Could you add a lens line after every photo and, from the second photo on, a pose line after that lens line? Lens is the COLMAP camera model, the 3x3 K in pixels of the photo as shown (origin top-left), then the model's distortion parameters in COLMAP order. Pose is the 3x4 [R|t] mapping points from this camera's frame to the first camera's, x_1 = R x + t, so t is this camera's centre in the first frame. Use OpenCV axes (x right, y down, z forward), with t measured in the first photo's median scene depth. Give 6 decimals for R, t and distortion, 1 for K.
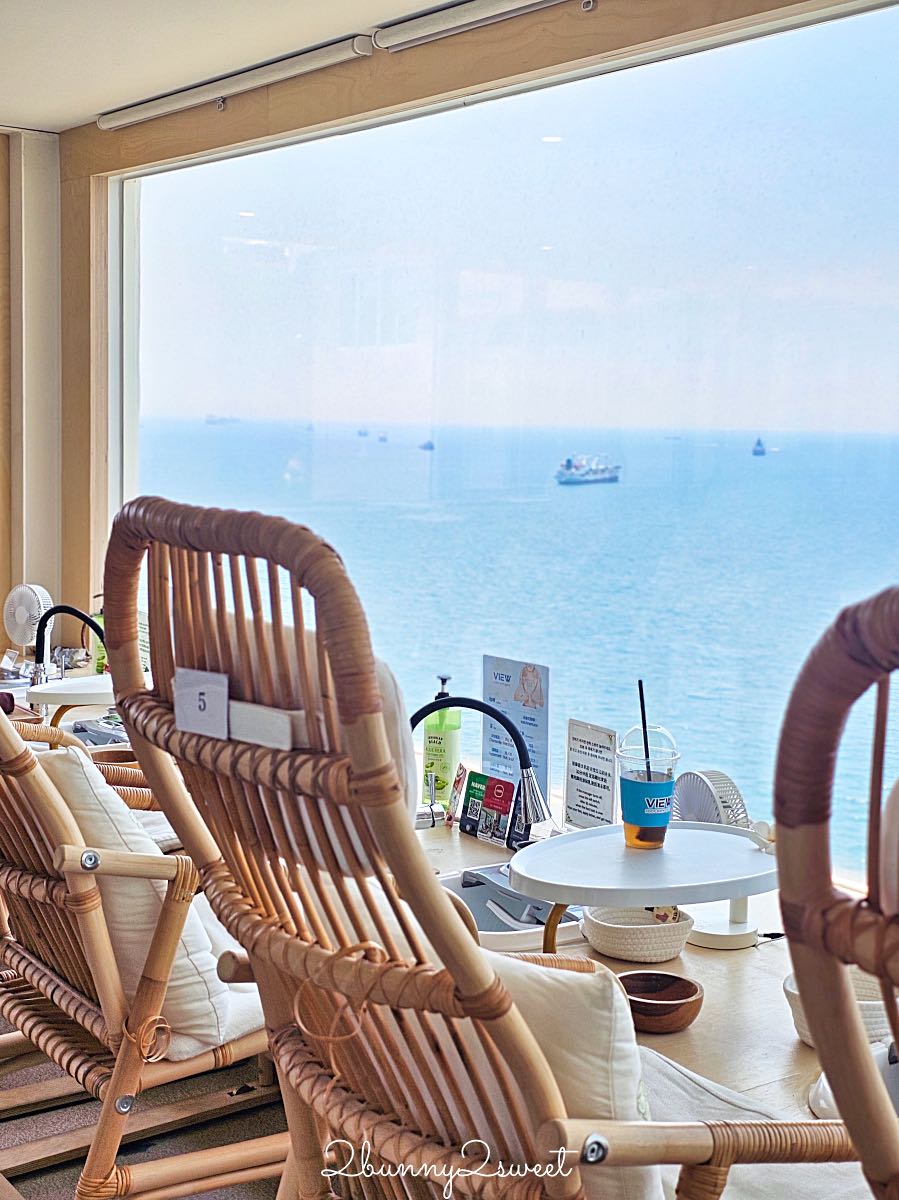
lens RADIAL K [[1527.0, 0, 422.9], [0, 1527.0, 607.4], [0, 0, 1]] dist [0.077929, -0.109763]
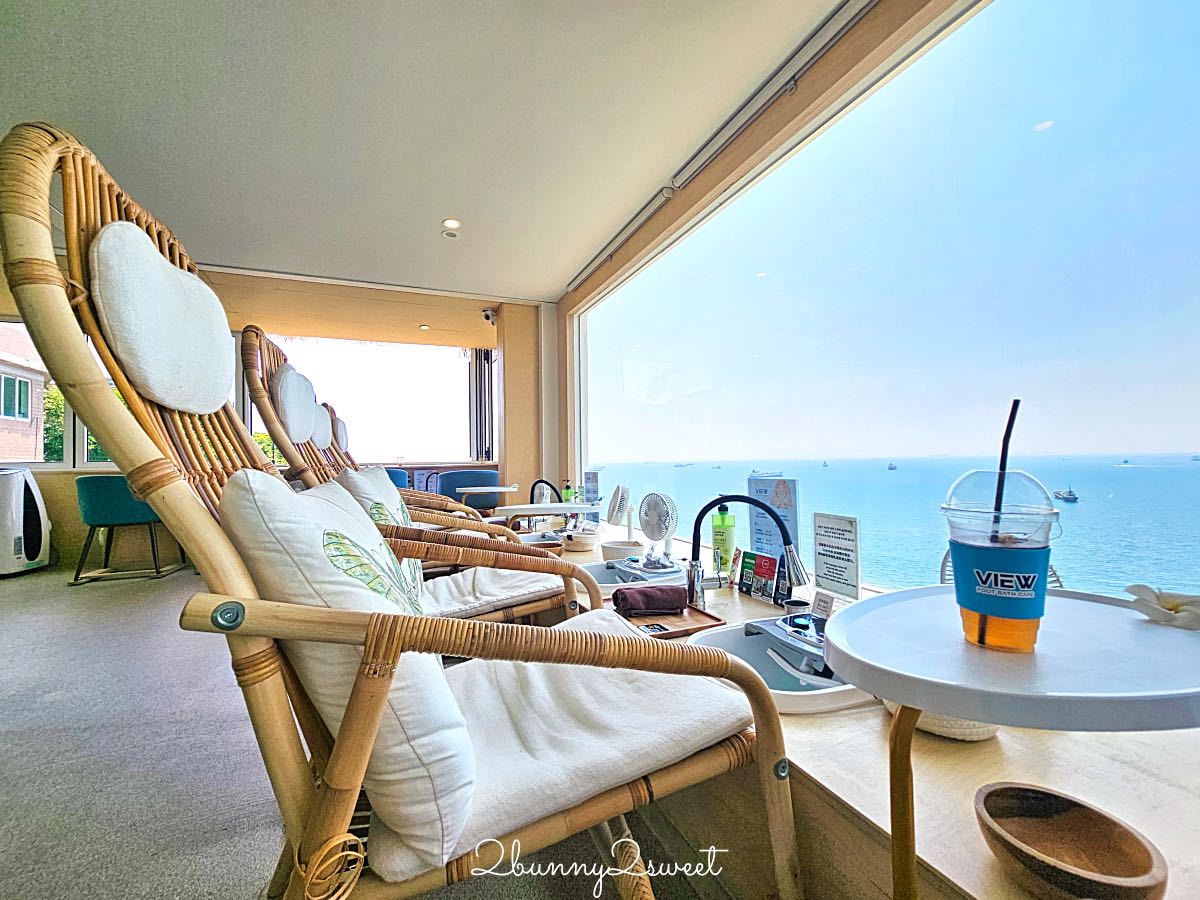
lens RADIAL K [[464.3, 0, 602.5], [0, 464.3, 456.3], [0, 0, 1]] dist [0.000459, -0.000143]
pose [[0.971921, -0.043188, -0.231309, 0.007844], [0.011472, 0.990540, -0.136742, 0.115144], [0.235026, 0.130249, 0.963223, 0.777953]]
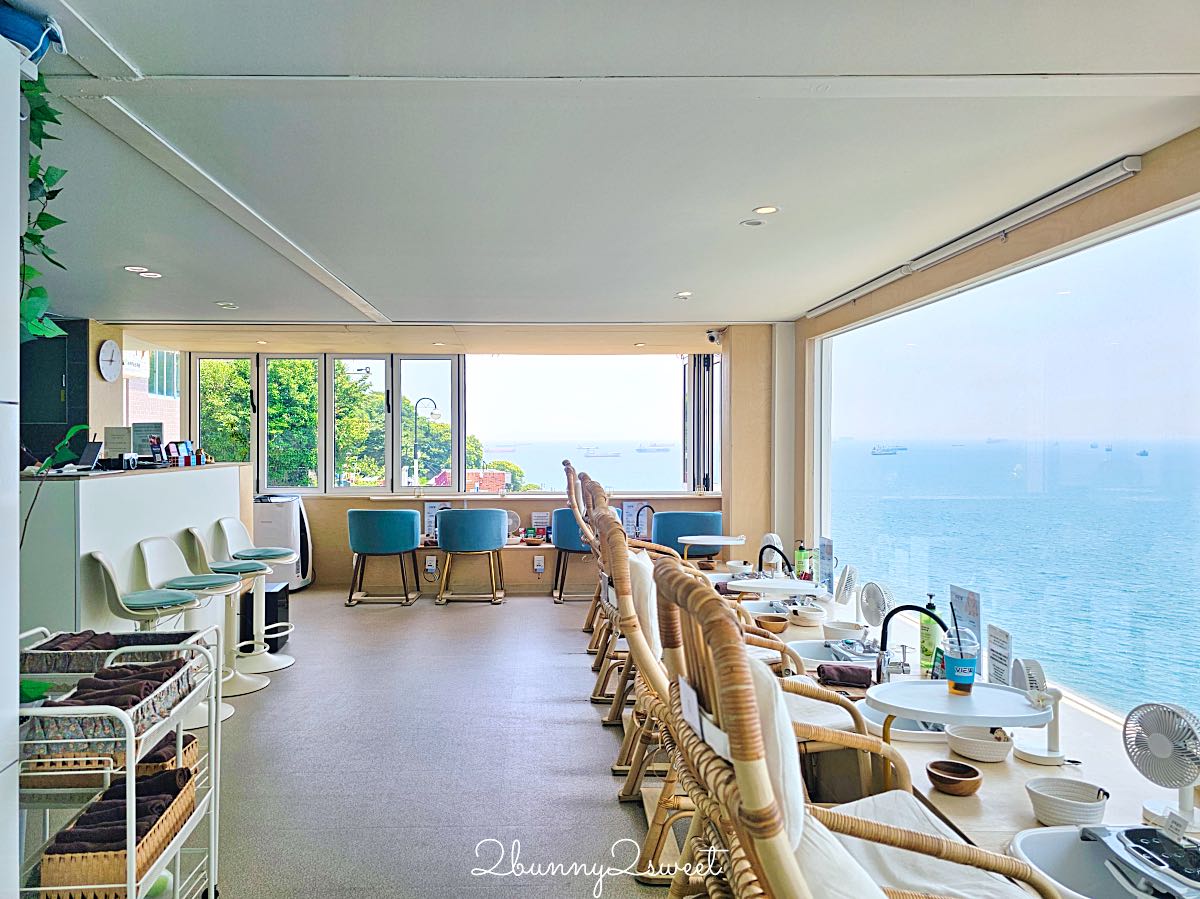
lens RADIAL K [[785.8, 0, 582.6], [0, 785.8, 455.1], [0, 0, 1]] dist [0.069169, -0.077721]
pose [[0.818185, -0.015464, -0.574748, 0.365467], [-0.046633, 0.994560, -0.093144, -0.021880], [0.573061, 0.103011, 0.813013, -0.083279]]
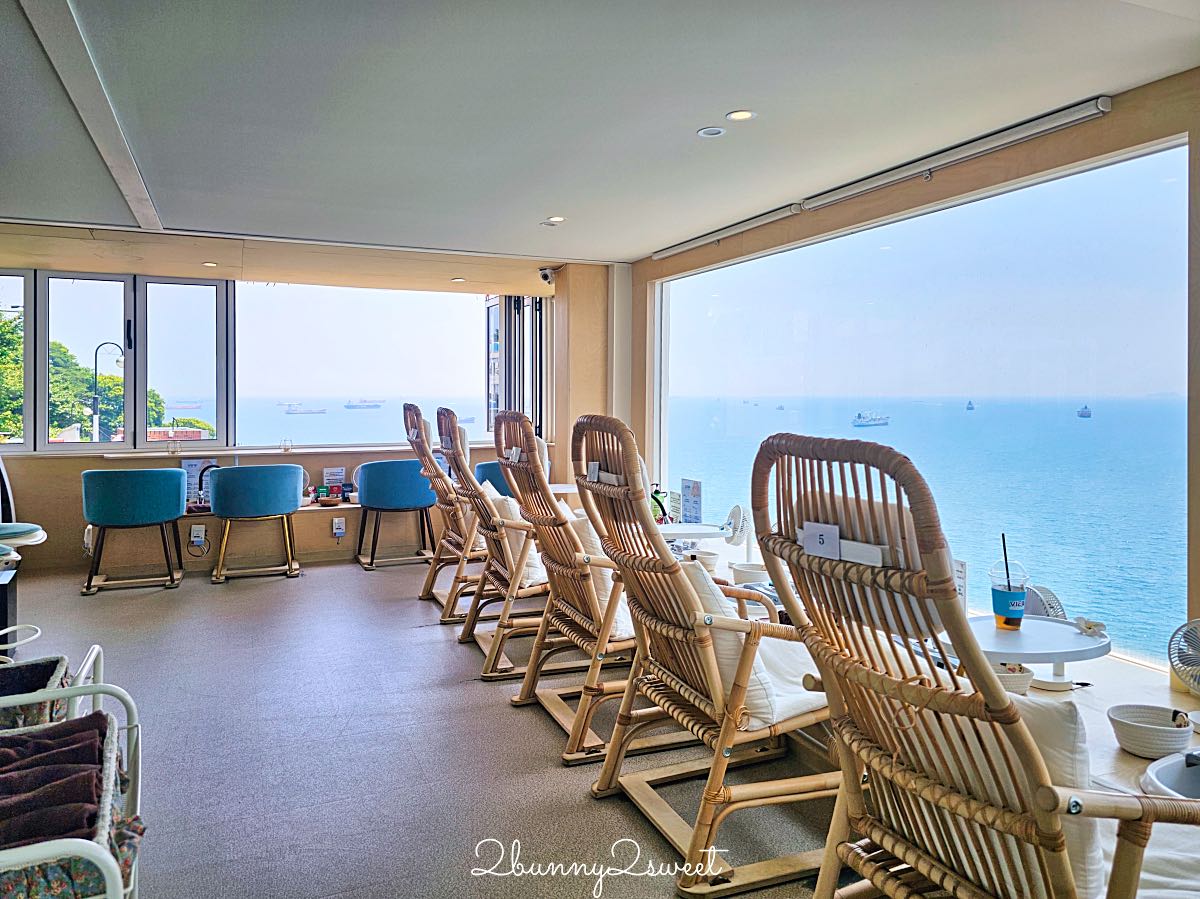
lens RADIAL K [[771.6, 0, 588.9], [0, 771.6, 414.1], [0, 0, 1]] dist [0.056880, -0.045638]
pose [[0.971763, -0.018173, -0.235258, -0.121161], [-0.005473, 0.995026, -0.099469, 0.002120], [0.235895, 0.097948, 0.966830, -0.017030]]
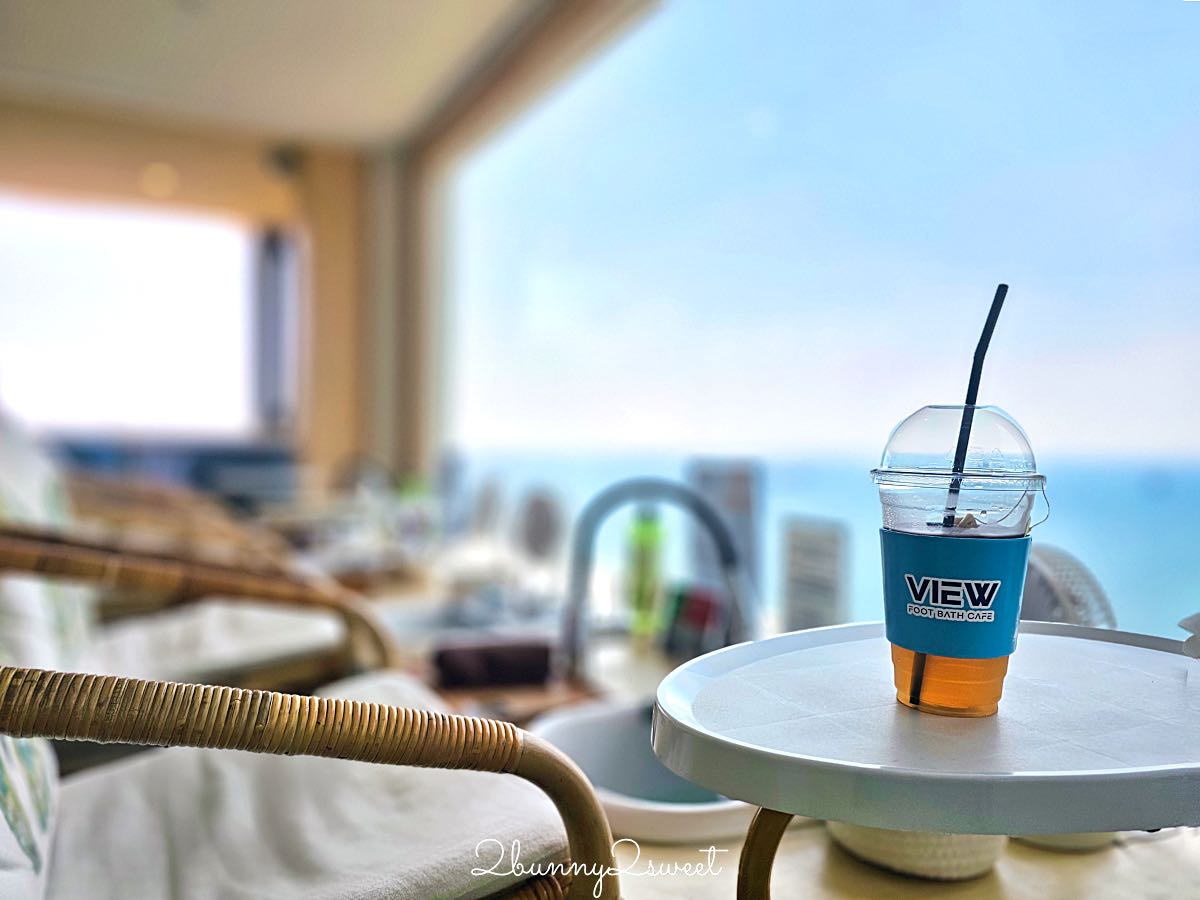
lens RADIAL K [[785.8, 0, 582.6], [0, 785.8, 455.6], [0, 0, 1]] dist [0.069169, -0.077721]
pose [[0.991037, -0.008354, -0.133327, 0.063983], [-0.007002, 0.993422, -0.114298, 0.132275], [0.133404, 0.114207, 0.984459, 0.806329]]
